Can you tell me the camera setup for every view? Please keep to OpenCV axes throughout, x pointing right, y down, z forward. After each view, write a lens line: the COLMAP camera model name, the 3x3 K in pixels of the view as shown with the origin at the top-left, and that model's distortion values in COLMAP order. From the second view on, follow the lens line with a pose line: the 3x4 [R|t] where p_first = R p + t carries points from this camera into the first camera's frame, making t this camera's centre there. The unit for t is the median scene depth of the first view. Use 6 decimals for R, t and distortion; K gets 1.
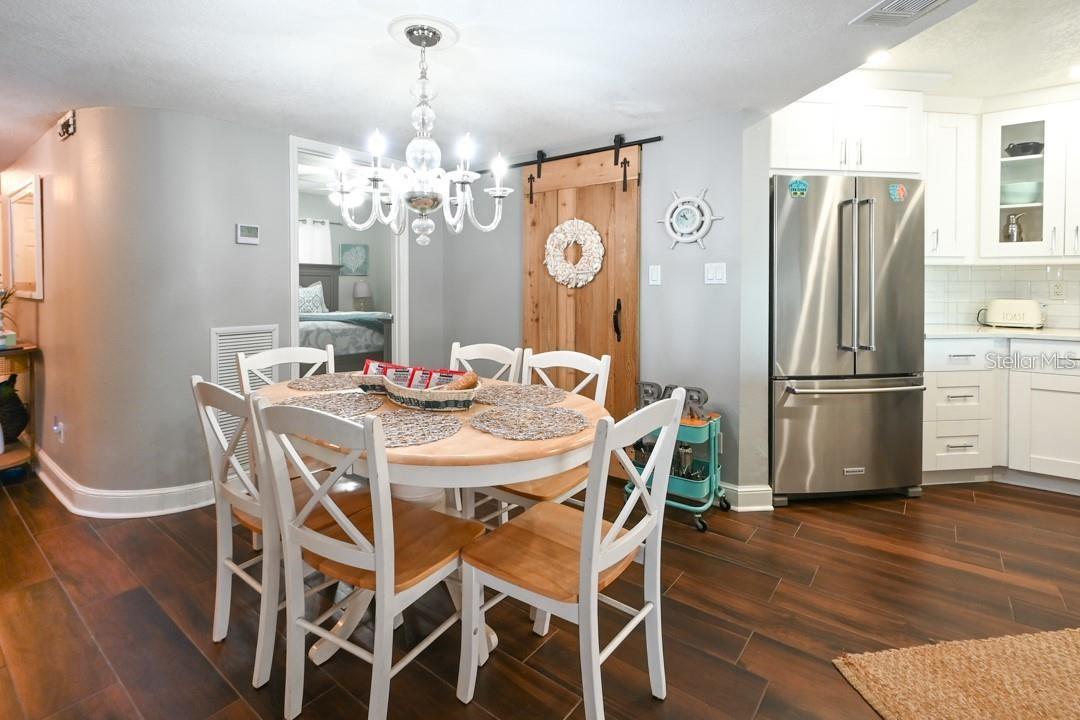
lens RADIAL K [[522.1, 0, 536.8], [0, 522.1, 290.1], [0, 0, 1]] dist [0.000204, 0.000649]
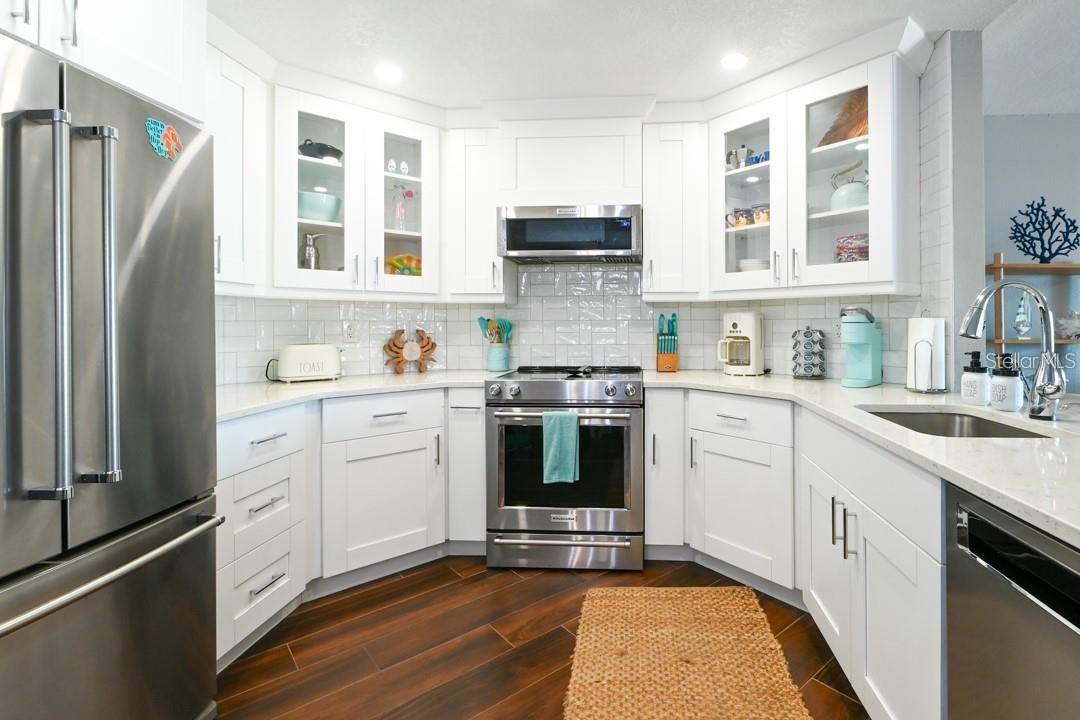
lens RADIAL K [[512.7, 0, 612.5], [0, 512.7, 319.7], [0, 0, 1]] dist [0.006868, -0.000547]
pose [[0.173473, 0.003249, 0.984833, 0.259009], [0.017031, 0.999835, -0.006299, -0.006774], [-0.984691, 0.017865, 0.173389, 0.457198]]
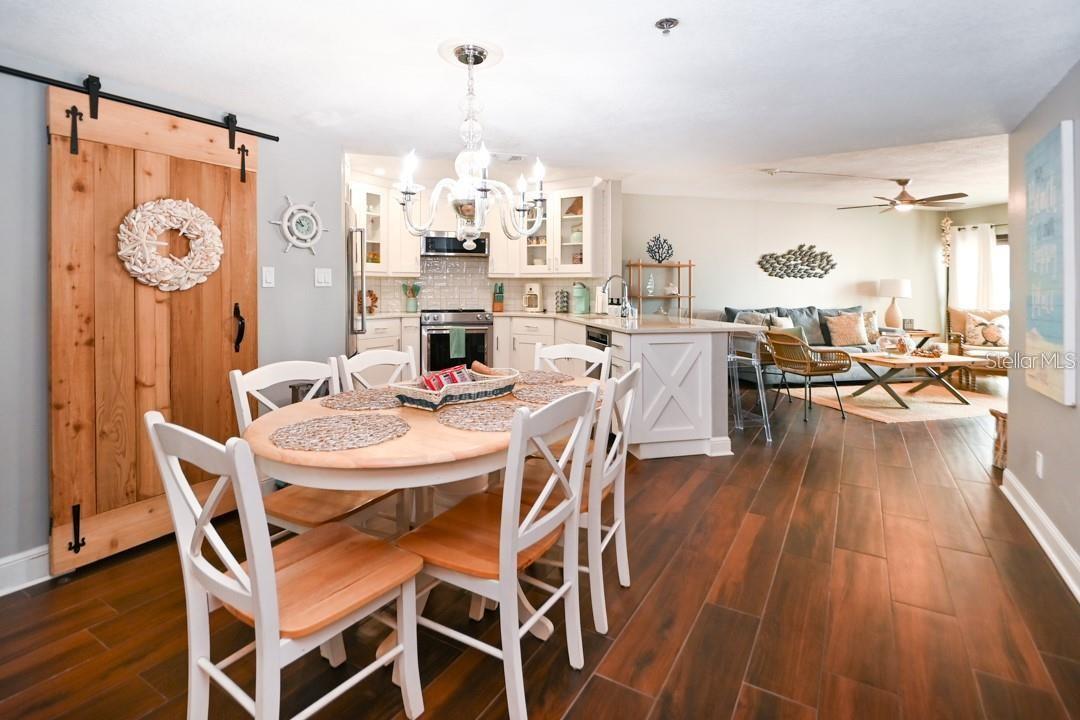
lens RADIAL K [[522.1, 0, 536.8], [0, 522.1, 290.1], [0, 0, 1]] dist [0.000204, 0.000649]
pose [[-0.113254, -0.002936, 0.993562, -0.766535], [0.011003, 0.999931, 0.004209, -0.003192], [-0.993505, 0.011409, -0.113214, 0.599668]]
